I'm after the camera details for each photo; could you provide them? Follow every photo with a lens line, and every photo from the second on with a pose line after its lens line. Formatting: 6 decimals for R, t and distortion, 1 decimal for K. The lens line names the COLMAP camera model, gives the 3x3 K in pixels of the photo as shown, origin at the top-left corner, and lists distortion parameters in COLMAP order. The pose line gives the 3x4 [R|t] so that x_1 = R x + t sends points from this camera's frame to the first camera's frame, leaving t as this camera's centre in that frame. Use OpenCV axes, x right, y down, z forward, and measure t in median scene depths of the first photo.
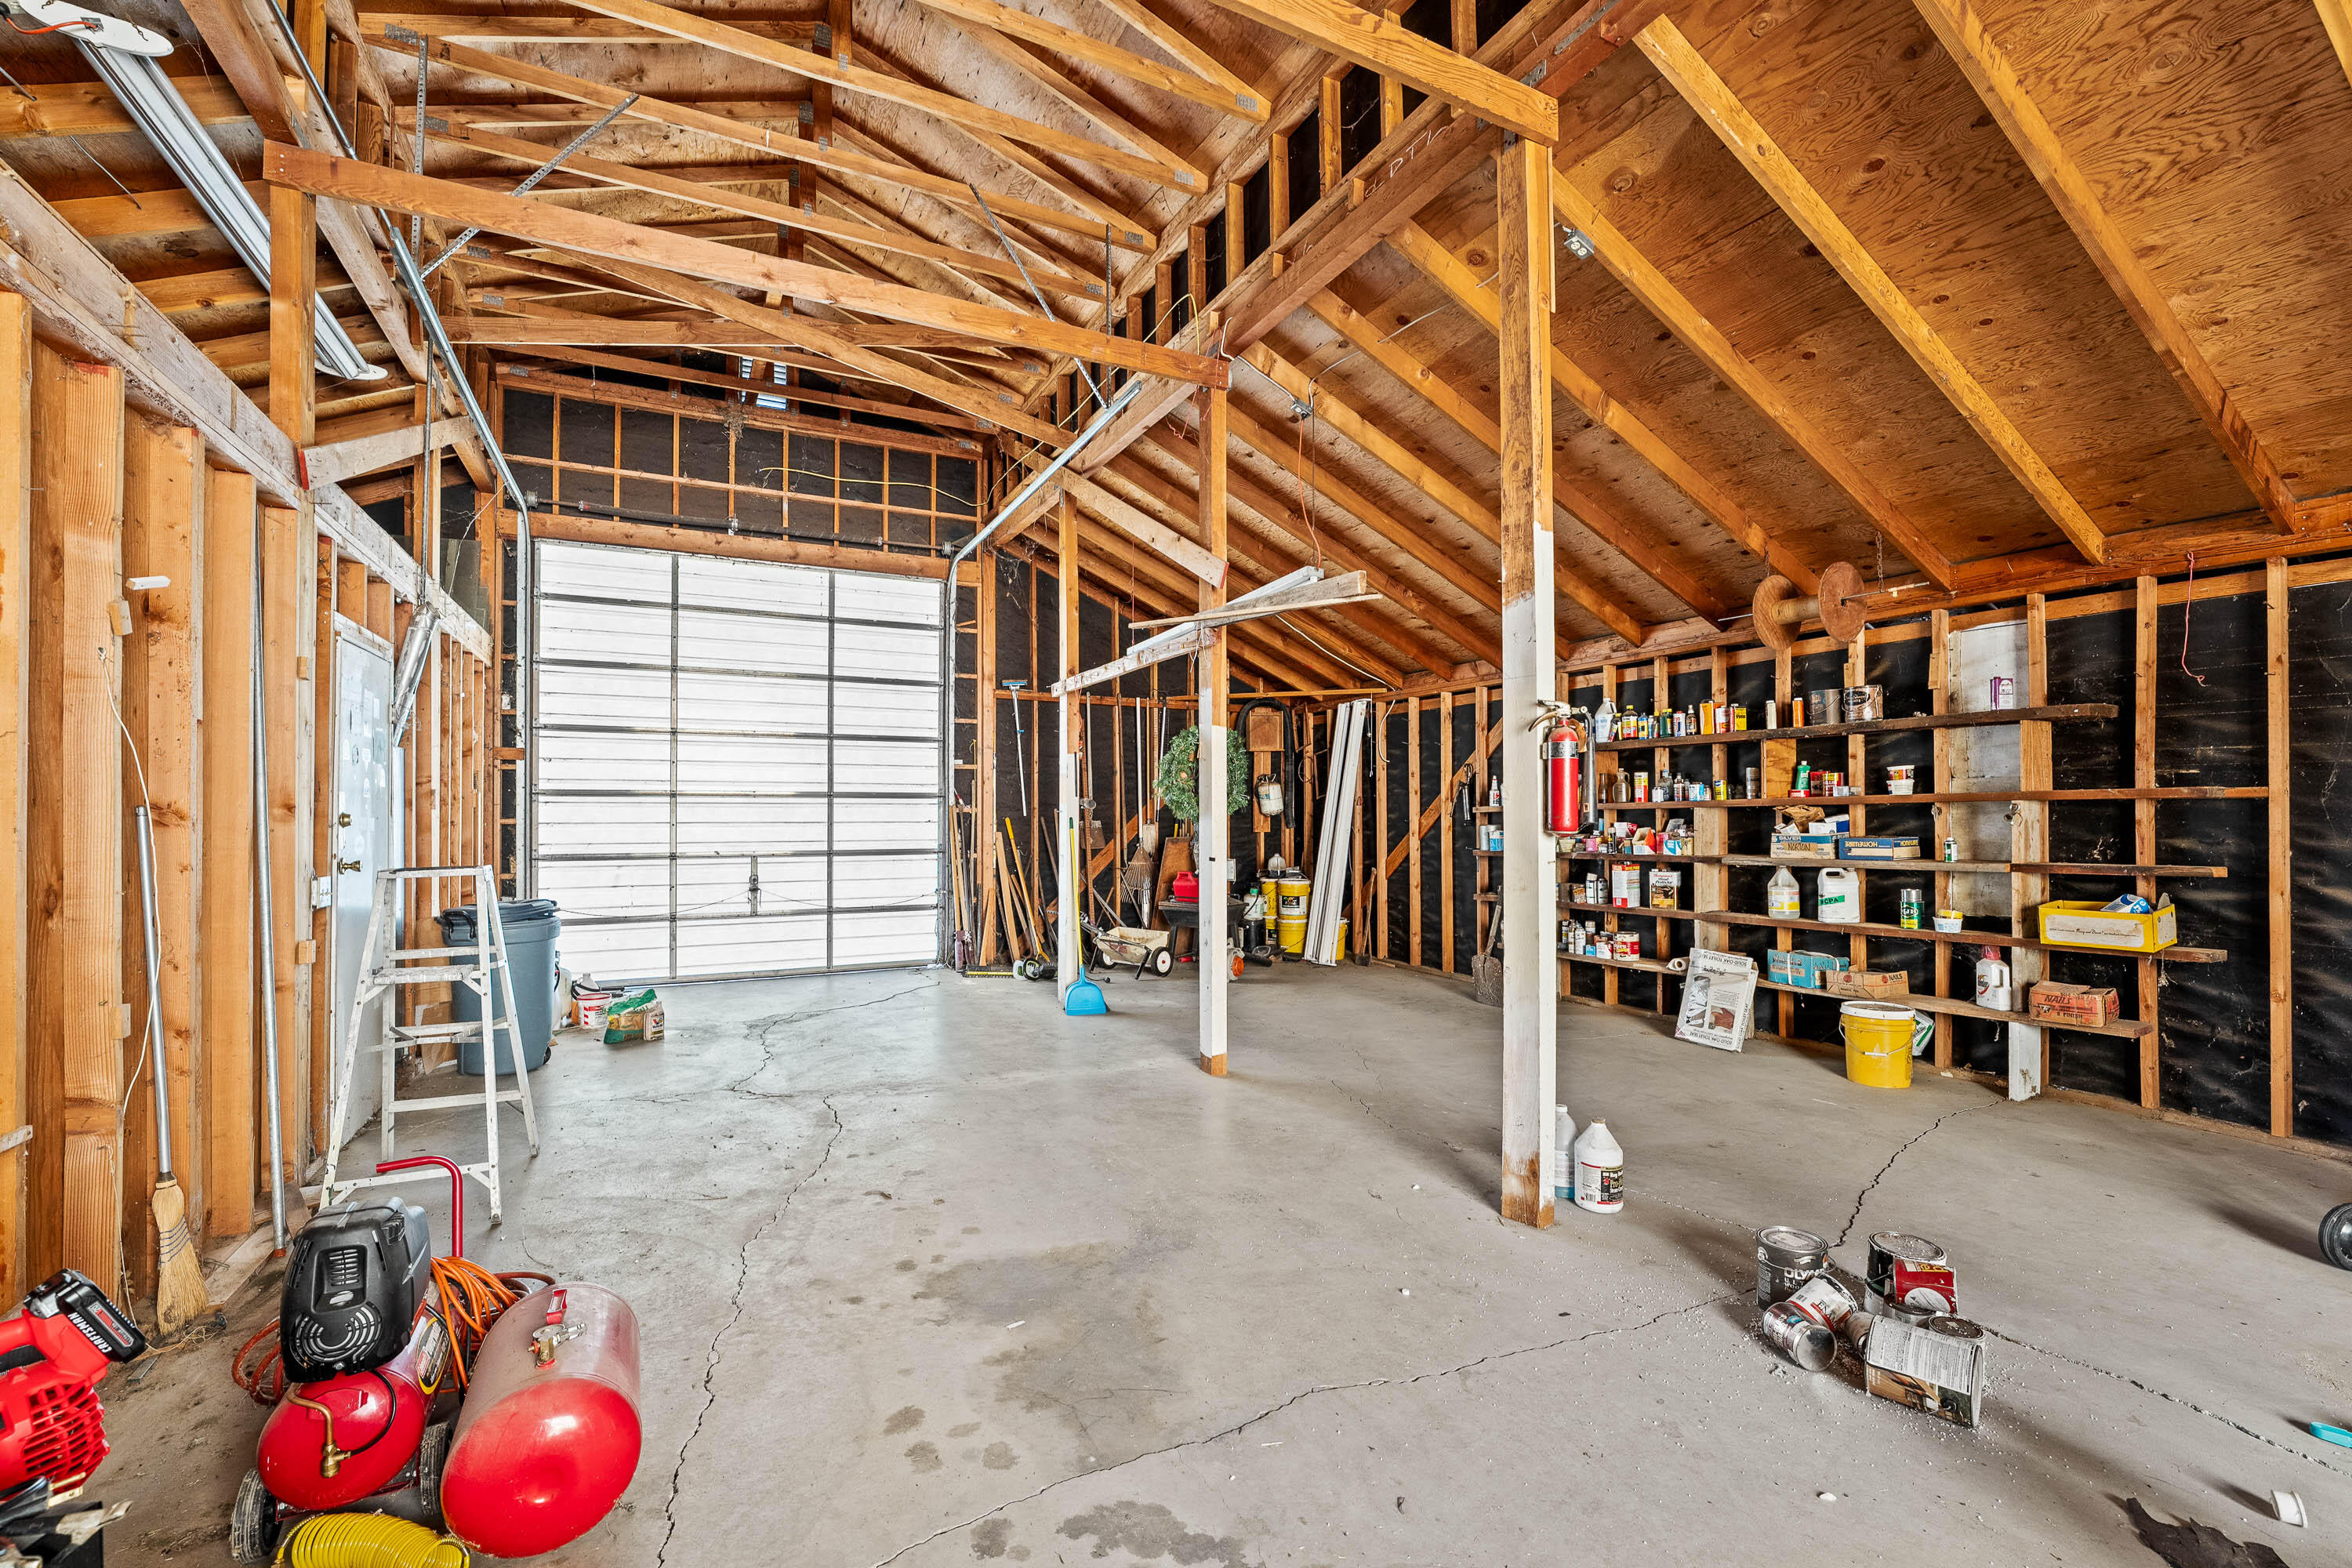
lens RADIAL K [[992.2, 0, 1176.0], [0, 992.2, 784.0], [0, 0, 1]] dist [0.000522, -0.000020]
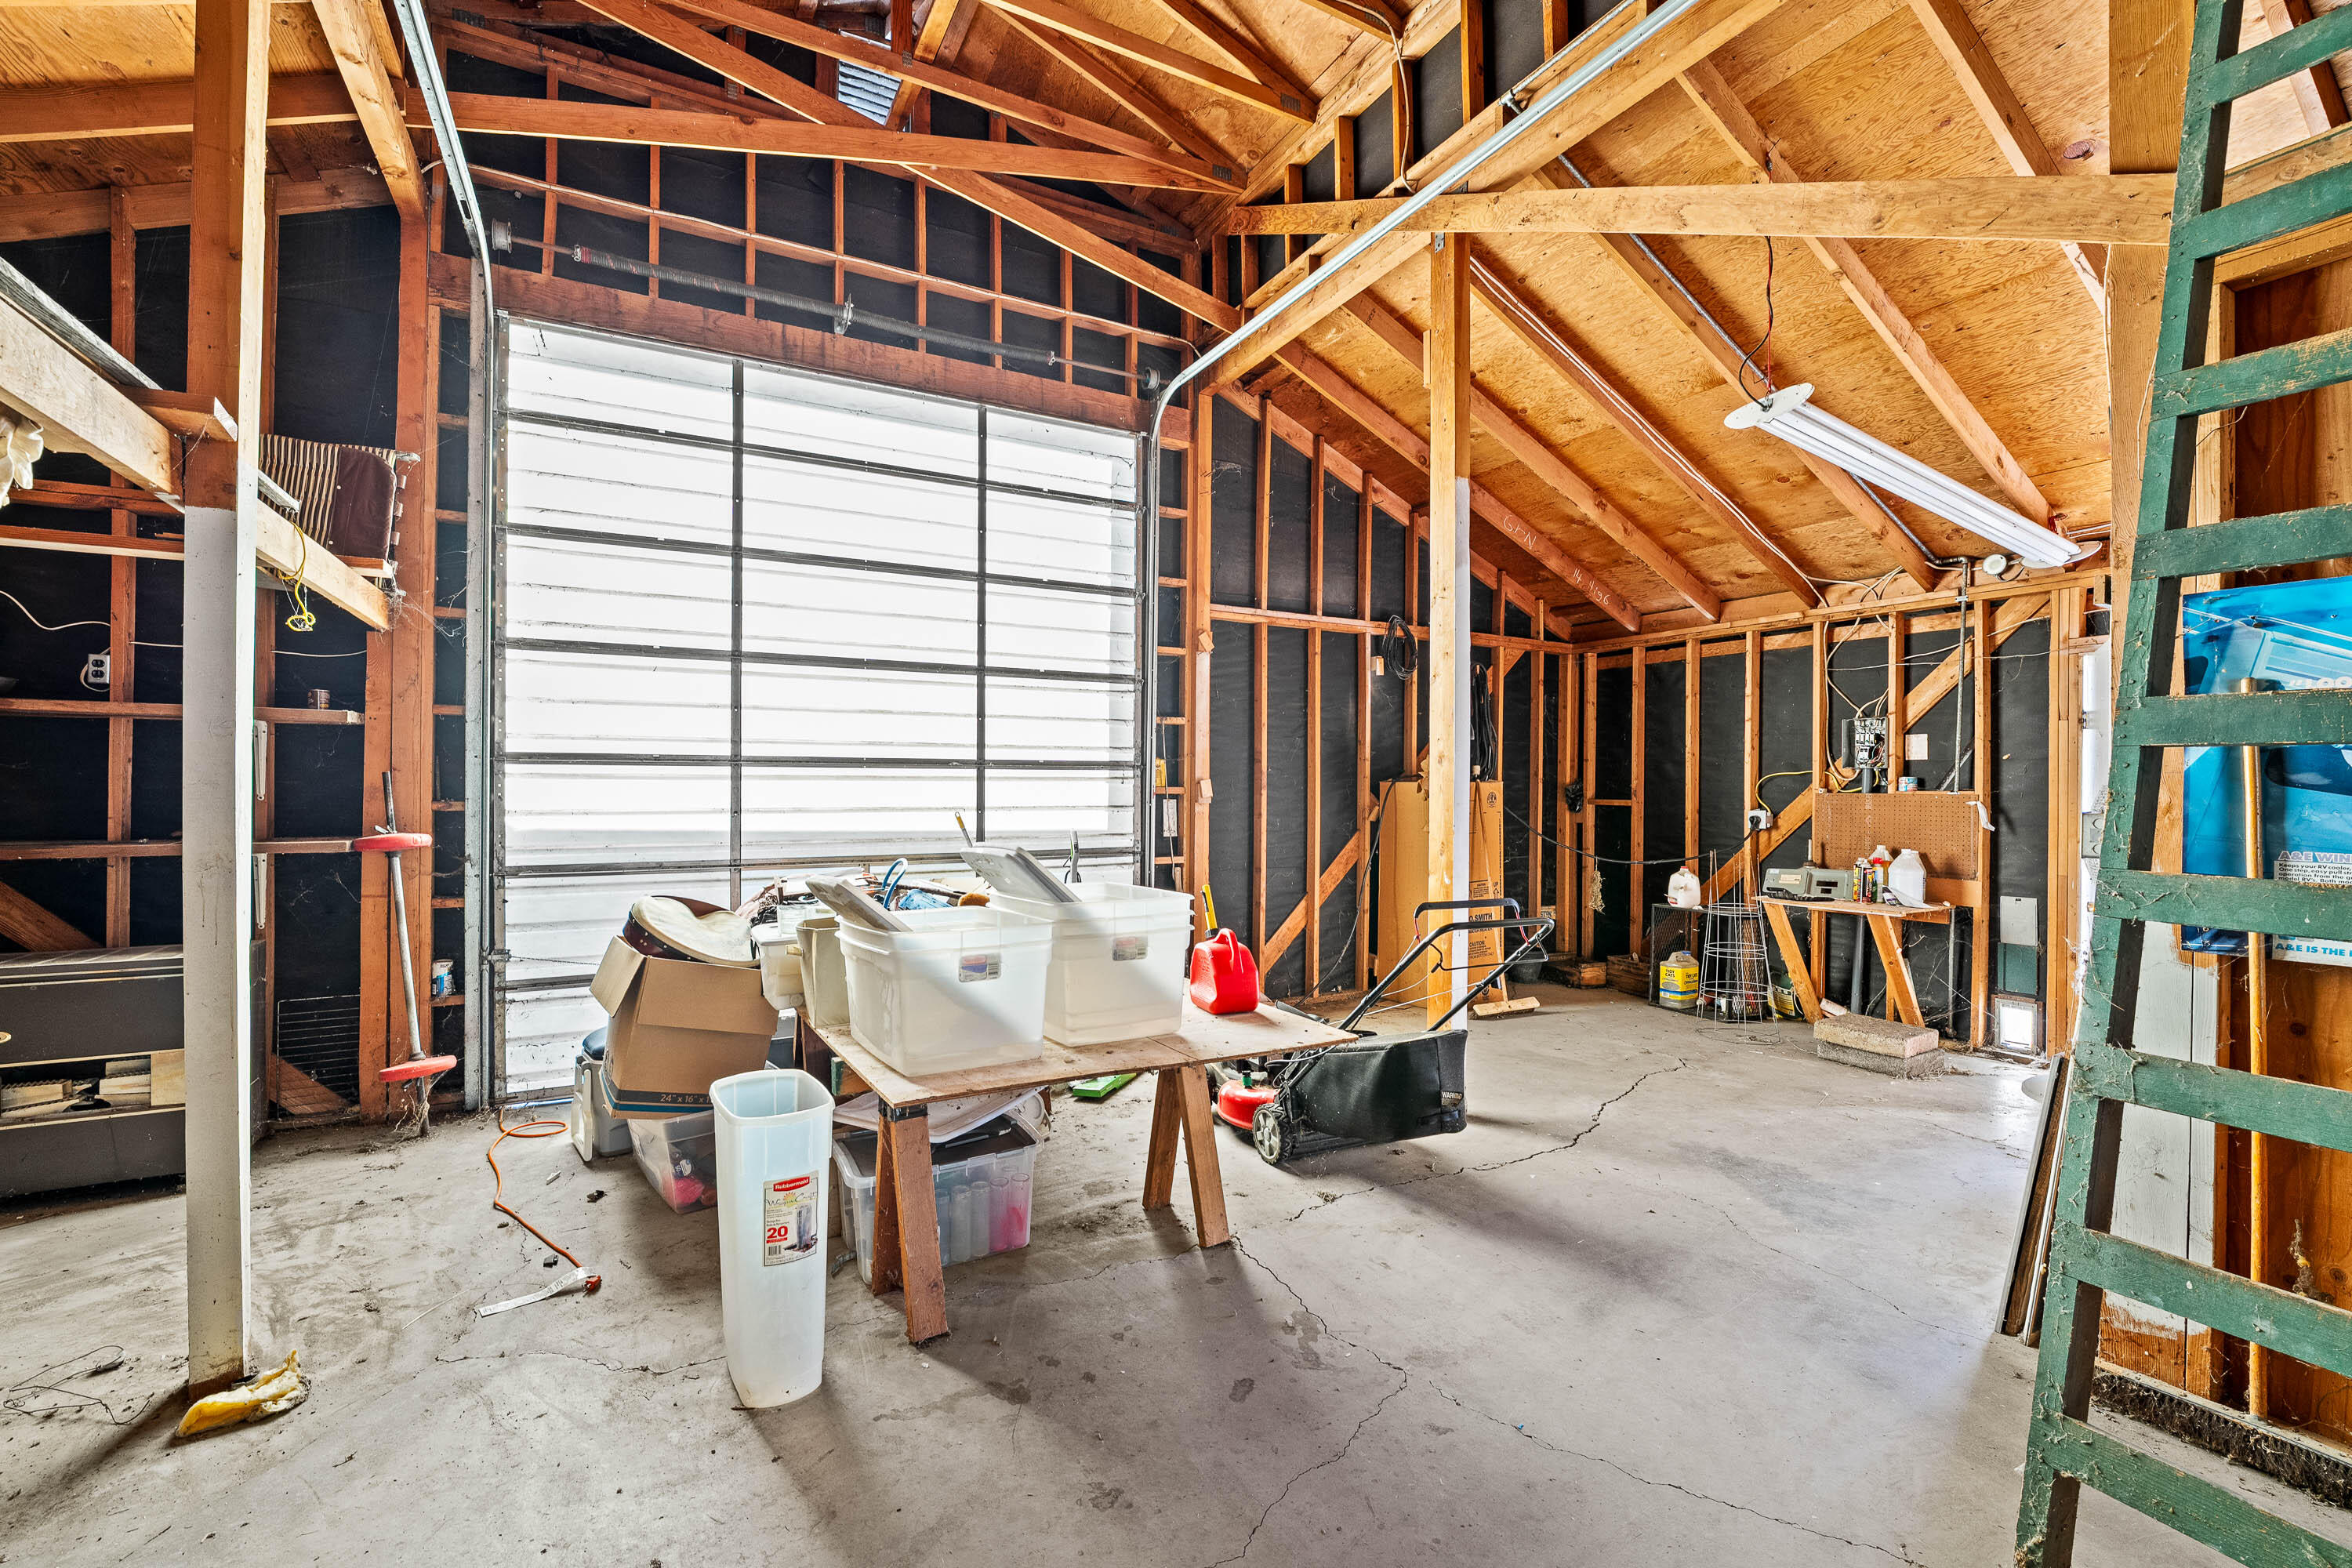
lens RADIAL K [[992.2, 0, 1176.0], [0, 992.2, 784.0], [0, 0, 1]] dist [0.000522, -0.000020]
pose [[0.999193, 0.006589, 0.039634, -0.237379], [-0.007085, 0.999898, 0.012391, 0.014632], [-0.039548, -0.012662, 0.999137, 0.350687]]
